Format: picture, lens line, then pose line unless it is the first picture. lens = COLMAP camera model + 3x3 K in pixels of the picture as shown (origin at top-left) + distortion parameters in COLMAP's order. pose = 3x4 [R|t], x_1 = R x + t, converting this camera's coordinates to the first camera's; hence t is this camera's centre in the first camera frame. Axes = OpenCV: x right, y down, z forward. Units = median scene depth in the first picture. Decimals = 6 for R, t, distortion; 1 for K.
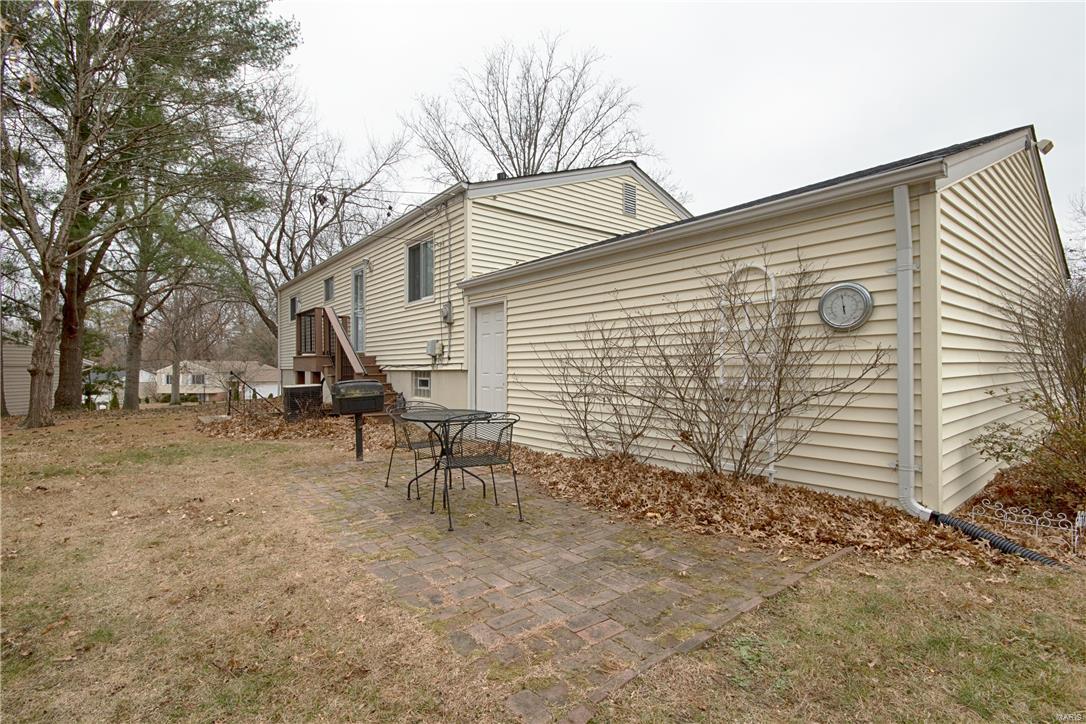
lens RADIAL K [[504.5, 0, 539.3], [0, 504.5, 367.1], [0, 0, 1]] dist [-0.001487, -0.000682]
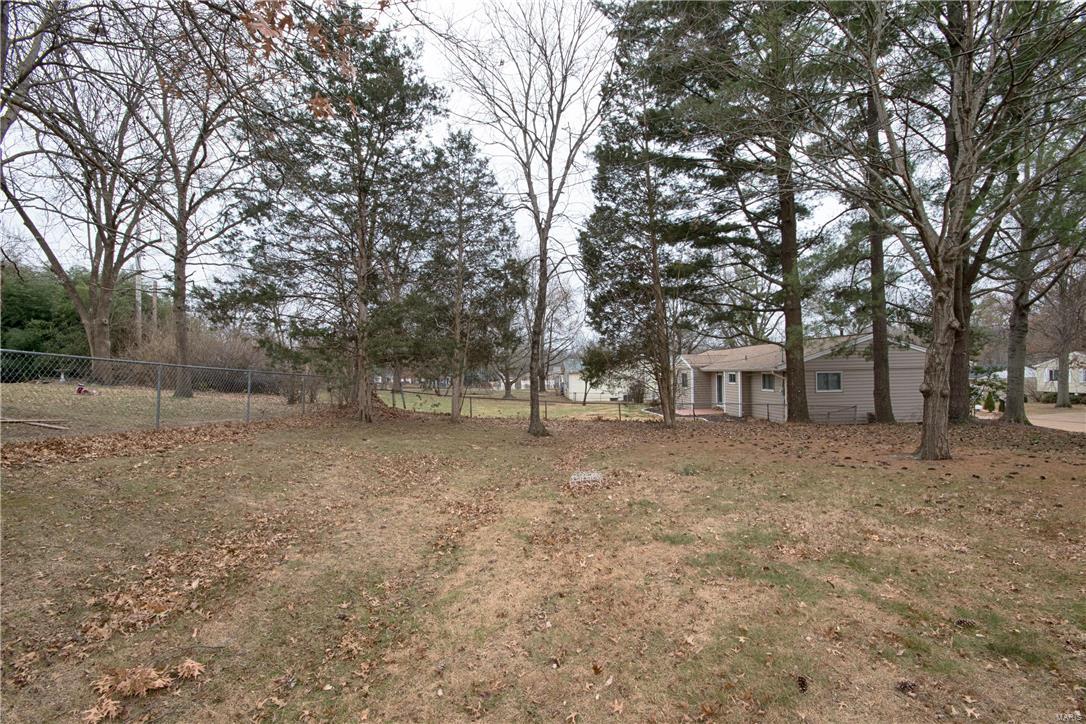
lens RADIAL K [[504.5, 0, 539.3], [0, 504.5, 367.1], [0, 0, 1]] dist [-0.001487, -0.000682]
pose [[0.152168, -0.005084, -0.988342, -0.270902], [0.023544, 0.999722, -0.001518, -0.046175], [0.988074, -0.023039, 0.152246, 0.234210]]
